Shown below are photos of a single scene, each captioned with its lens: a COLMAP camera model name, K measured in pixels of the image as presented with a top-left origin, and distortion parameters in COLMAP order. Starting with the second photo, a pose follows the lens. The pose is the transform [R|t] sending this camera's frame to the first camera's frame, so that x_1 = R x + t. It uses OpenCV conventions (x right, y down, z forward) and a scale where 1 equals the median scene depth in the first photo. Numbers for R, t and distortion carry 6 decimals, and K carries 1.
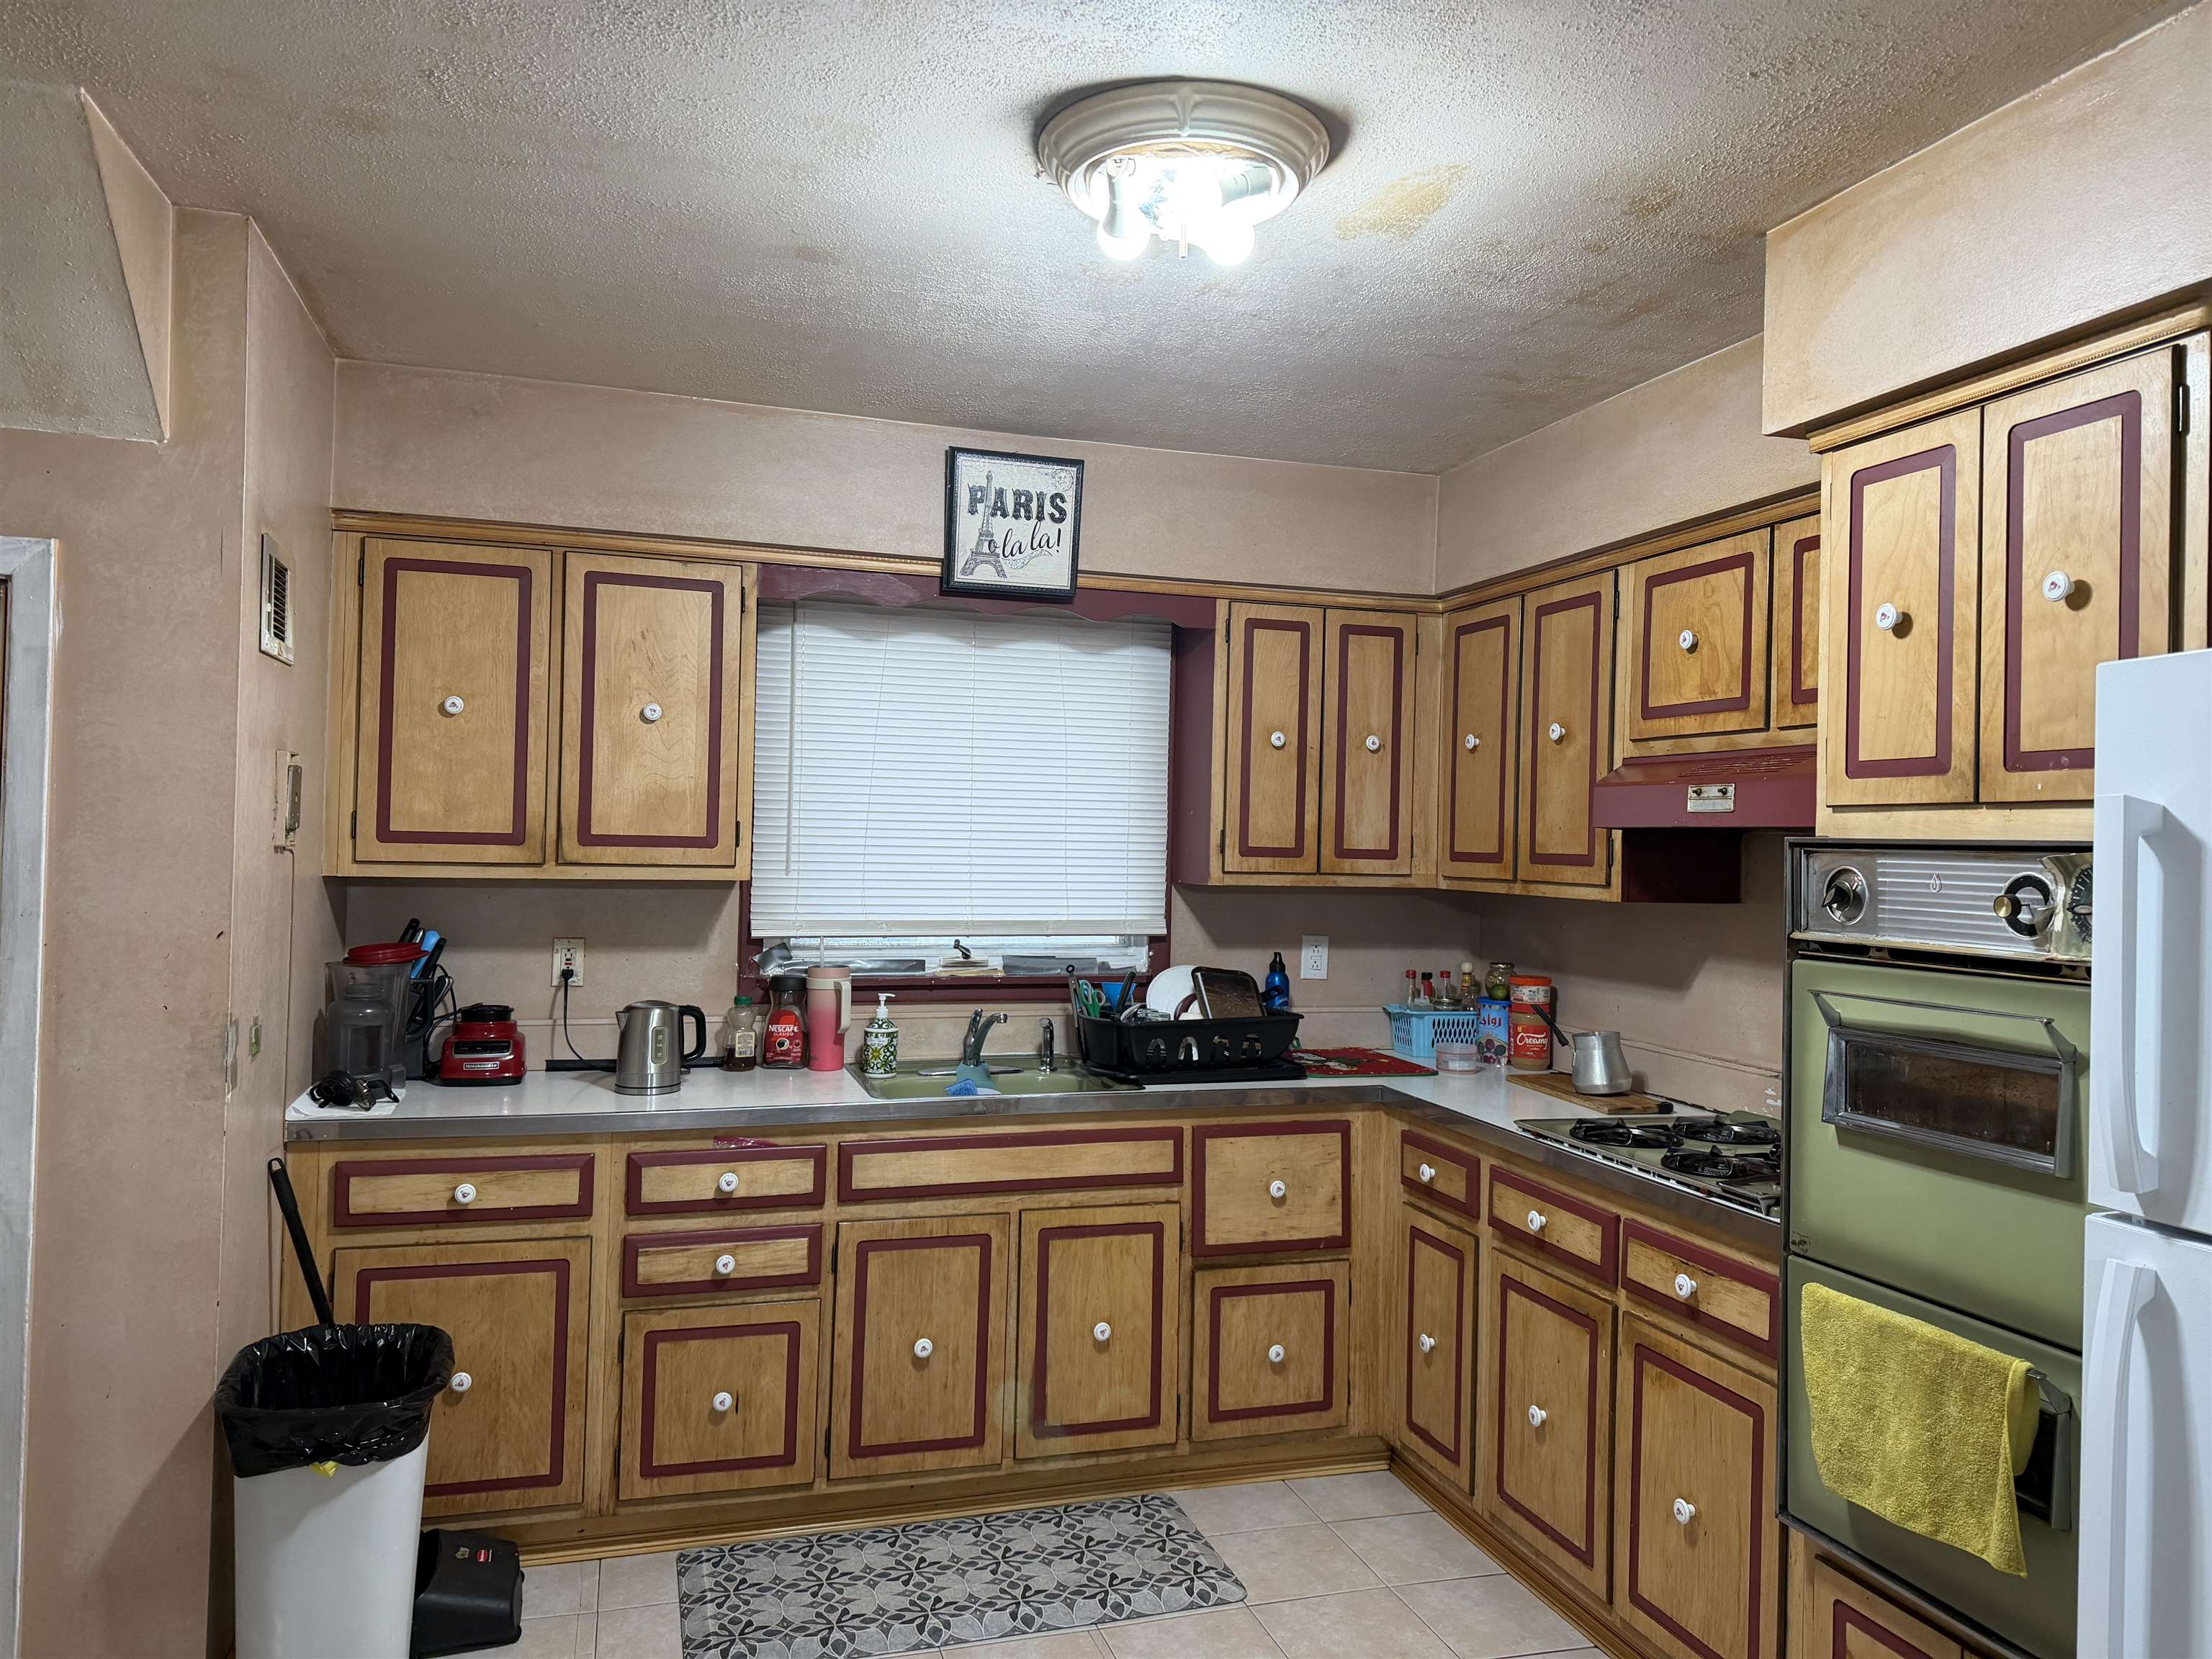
lens RADIAL K [[1546.0, 0, 1102.7], [0, 1546.0, 812.4], [0, 0, 1]] dist [0.060723, -0.078527]
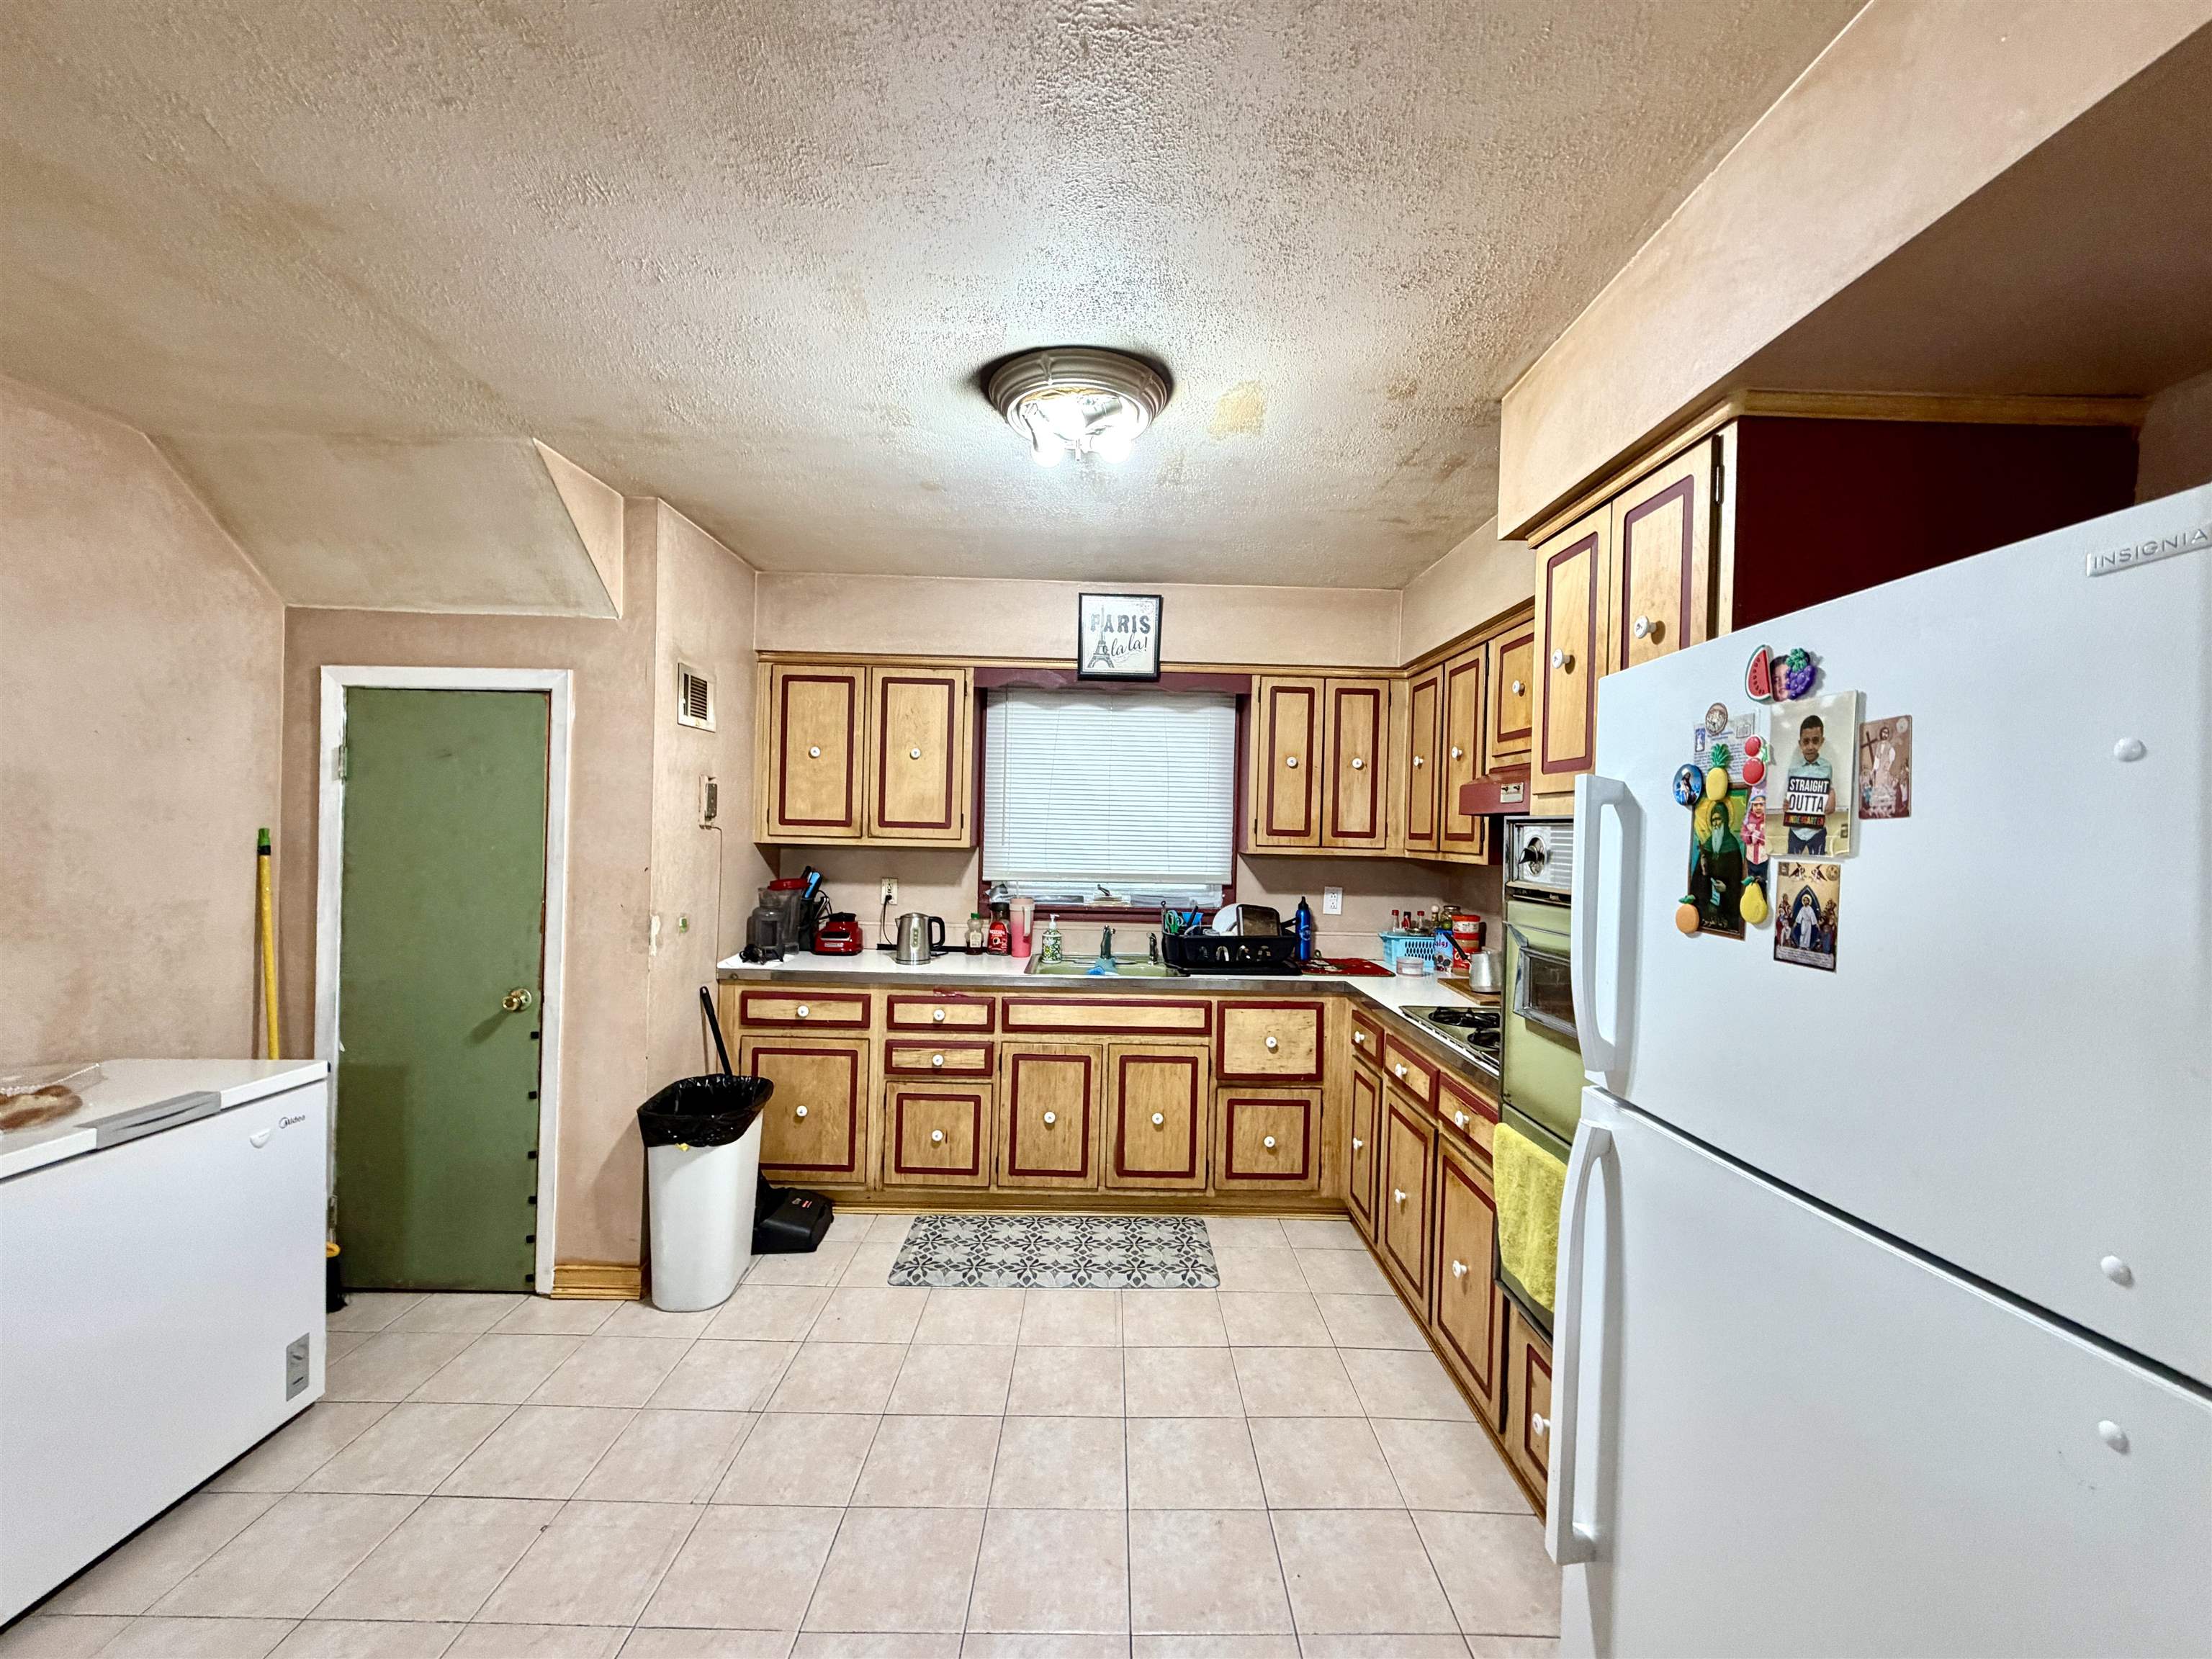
lens RADIAL K [[894.5, 0, 1109.0], [0, 894.5, 829.7], [0, 0, 1]] dist [-0.006985, 0.000267]
pose [[0.958474, 0.001170, -0.285176, 0.232928], [0.002633, 0.999913, 0.012951, 0.012030], [0.285166, -0.013164, 0.958388, 0.073558]]
